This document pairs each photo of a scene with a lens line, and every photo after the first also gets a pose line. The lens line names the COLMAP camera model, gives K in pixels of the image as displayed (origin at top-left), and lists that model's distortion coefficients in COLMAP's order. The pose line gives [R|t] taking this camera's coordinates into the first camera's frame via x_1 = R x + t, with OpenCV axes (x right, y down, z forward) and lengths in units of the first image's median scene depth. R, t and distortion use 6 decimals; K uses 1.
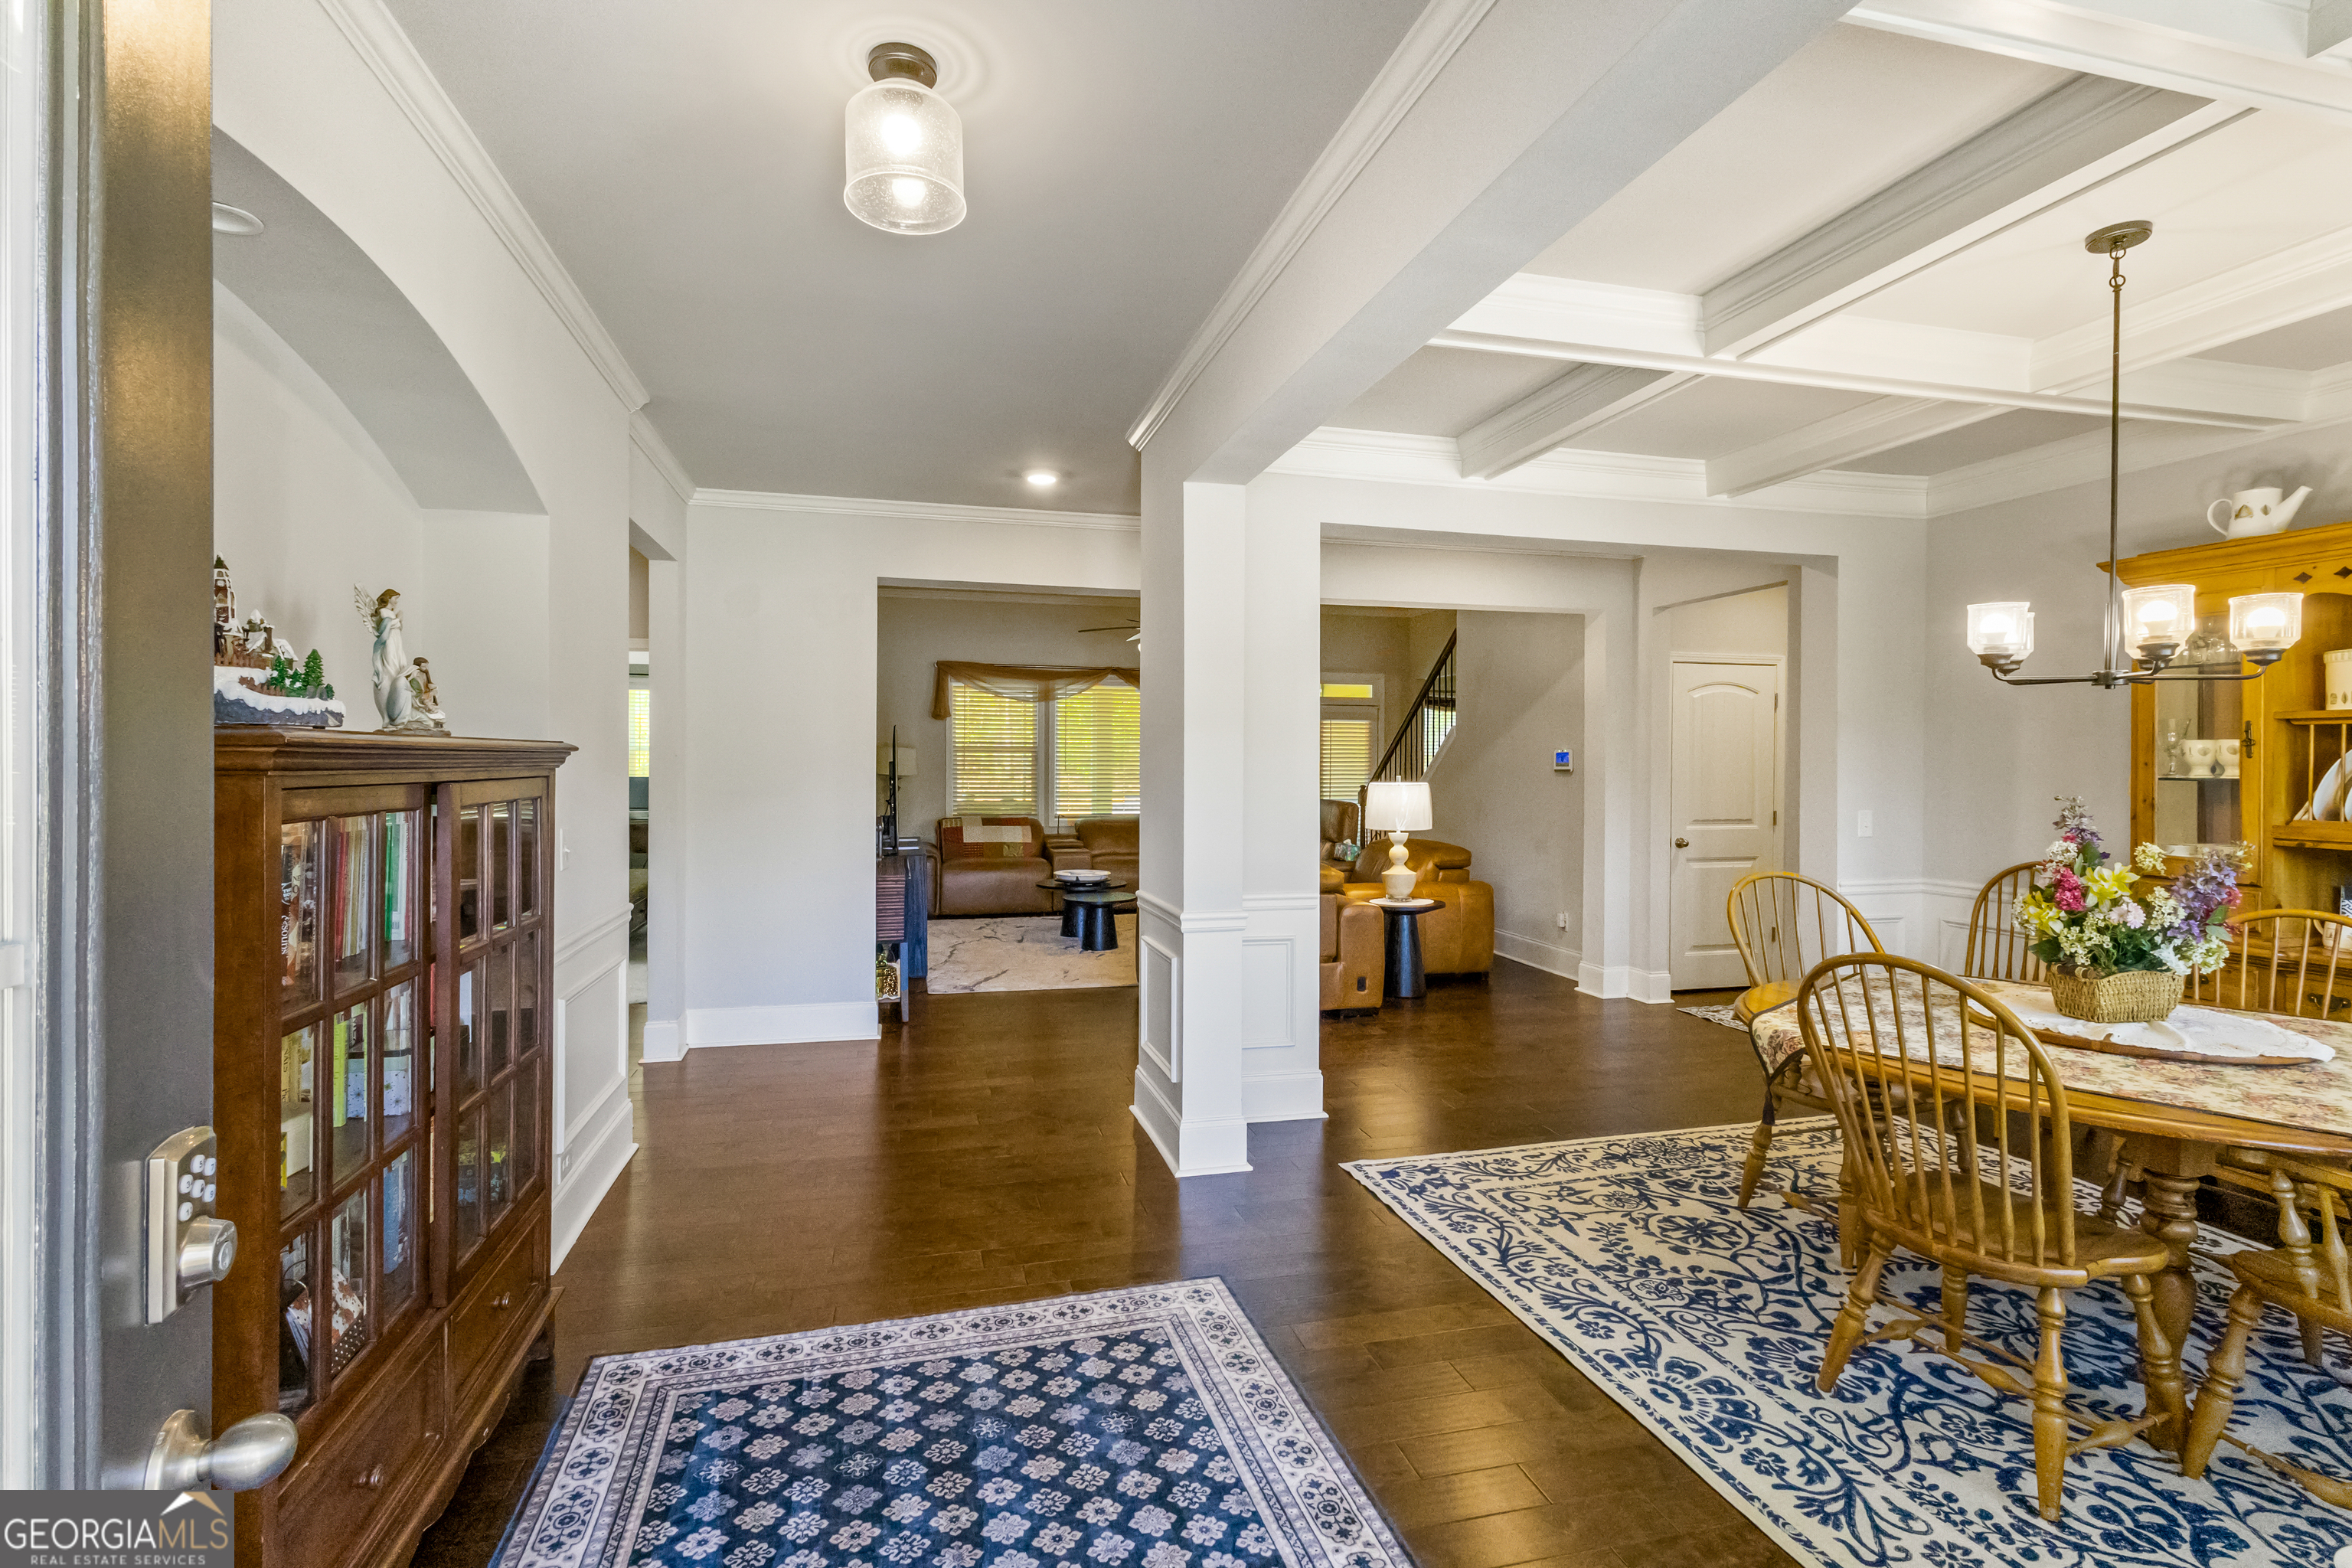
lens RADIAL K [[1087.3, 0, 1176.0], [0, 1087.3, 784.0], [0, 0, 1]] dist [0.000686, 0.000026]
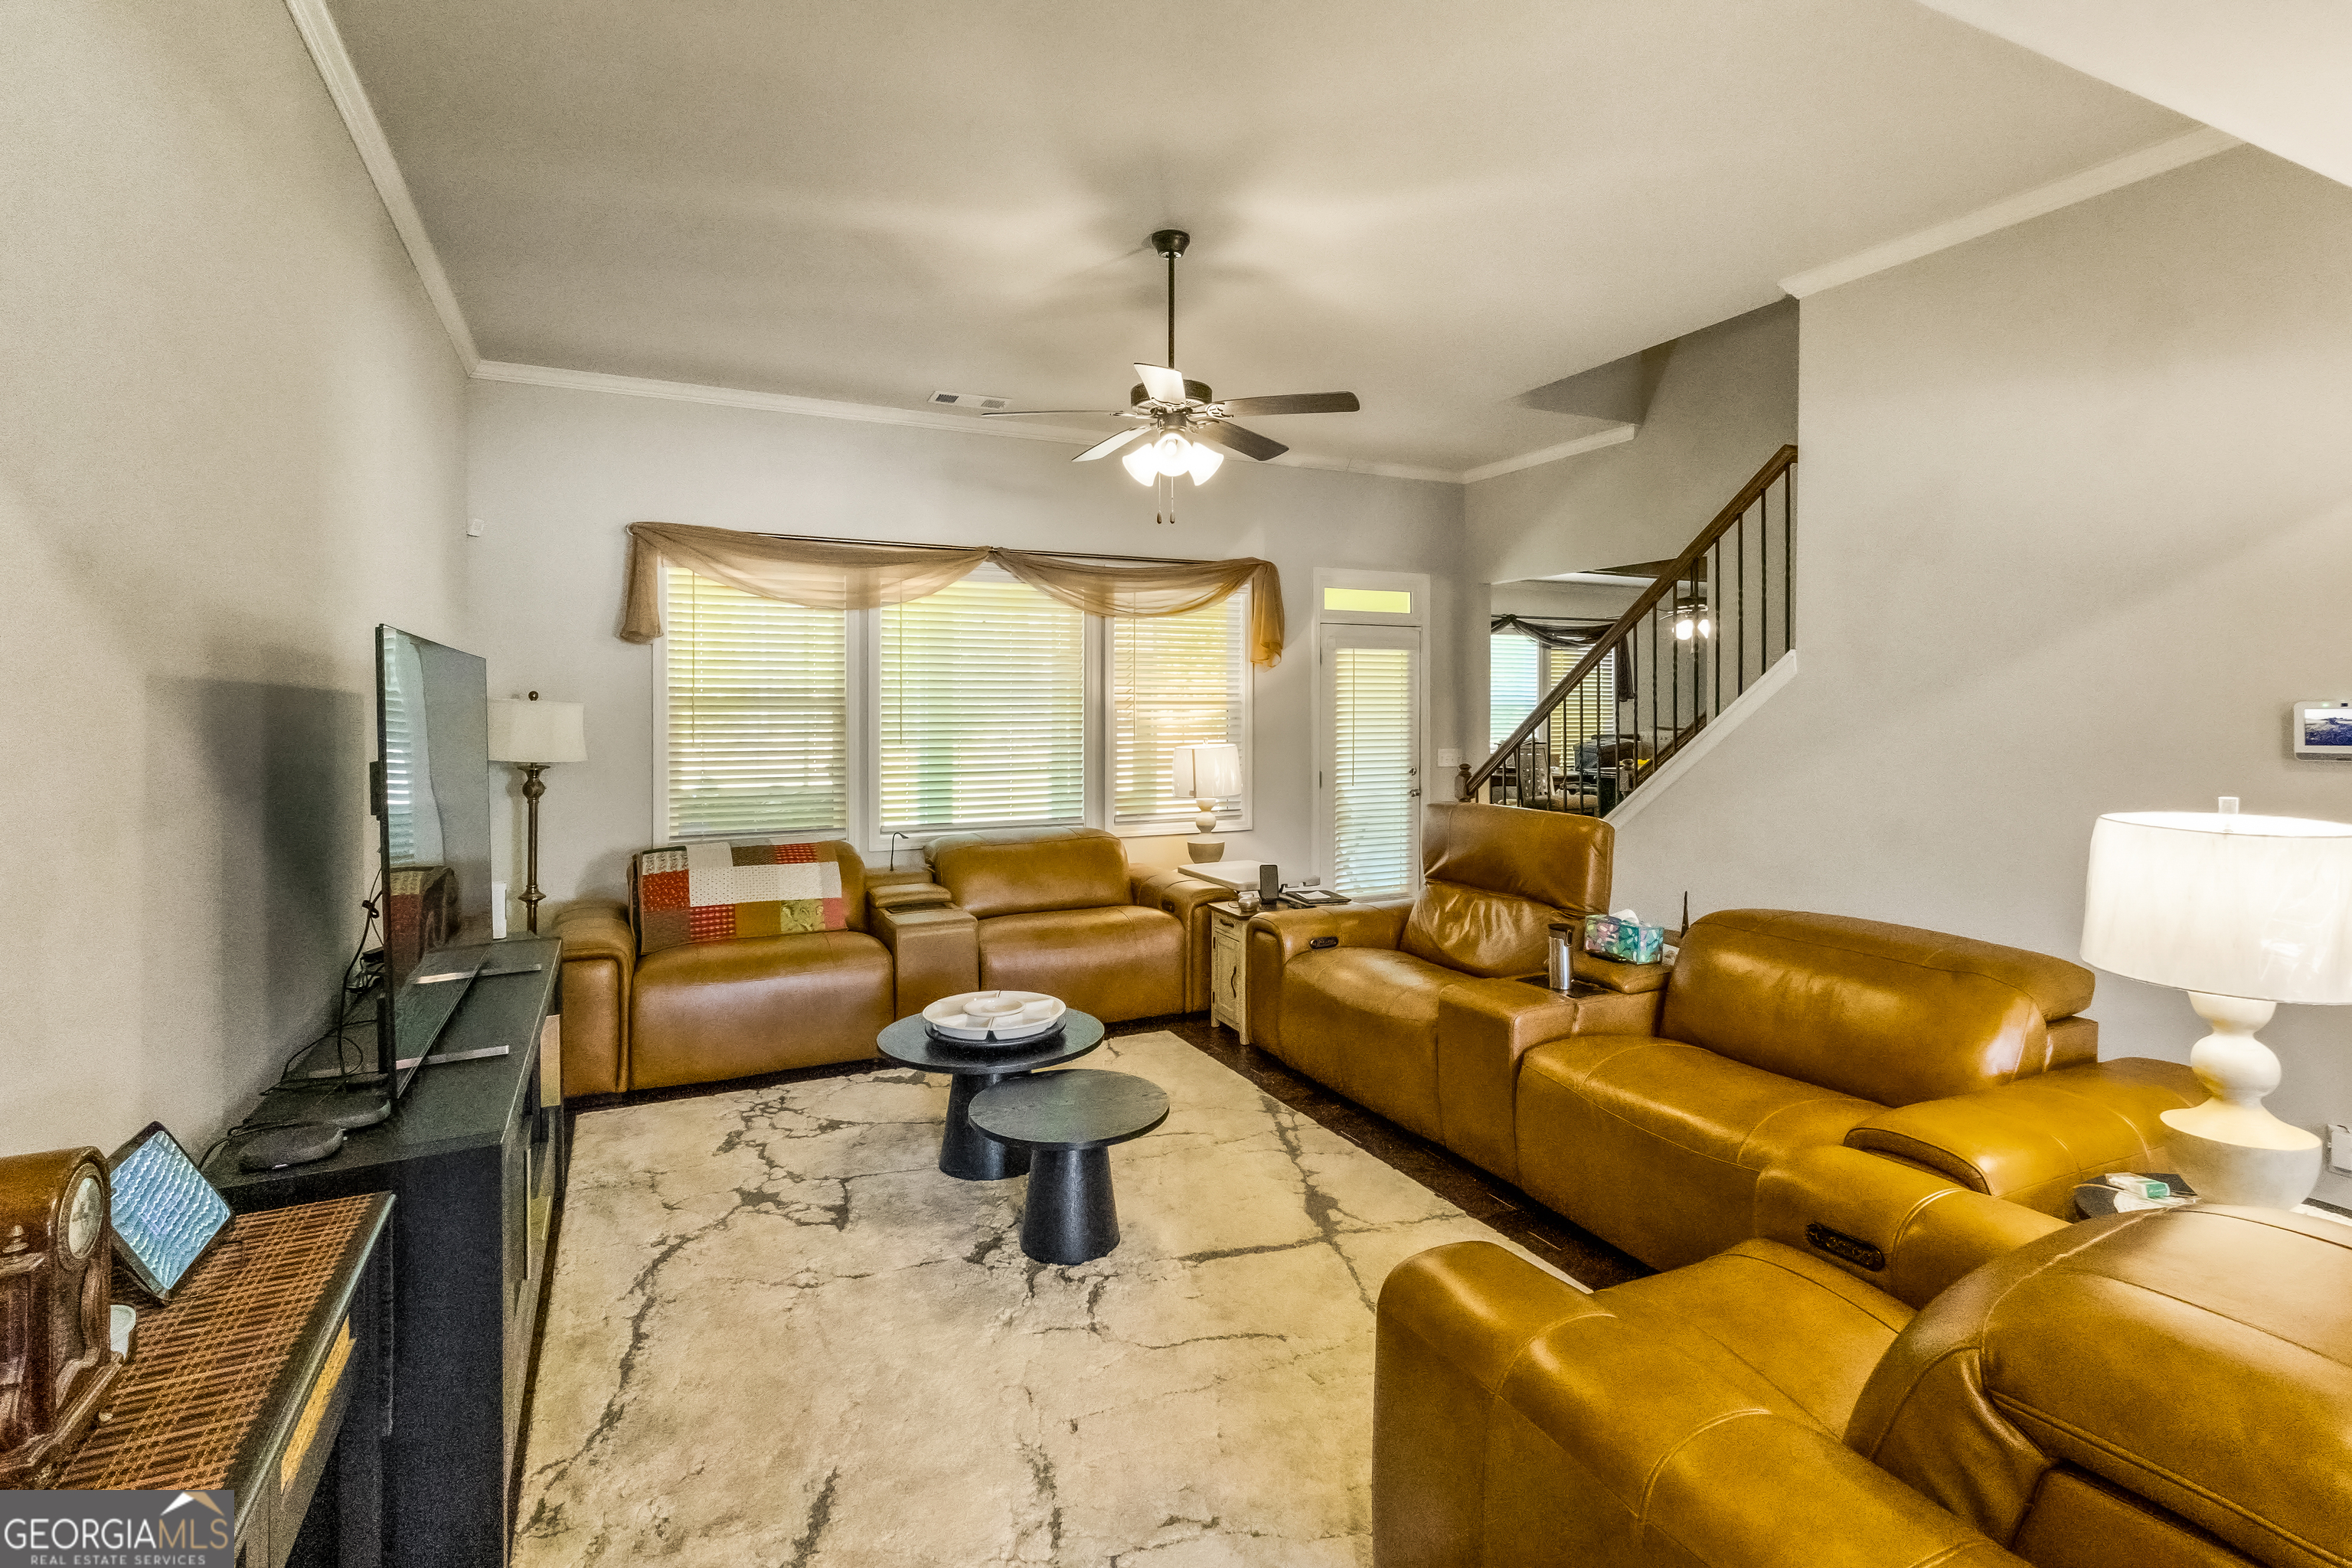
lens RADIAL K [[1125.1, 0, 1181.6], [0, 1125.1, 727.2], [0, 0, 1]] dist [0.001228, 0.000063]
pose [[0.978833, -0.009091, 0.204460, -0.086283], [0.009125, 0.999958, 0.000777, -0.020105], [-0.204459, 0.001106, 0.978875, 0.479035]]
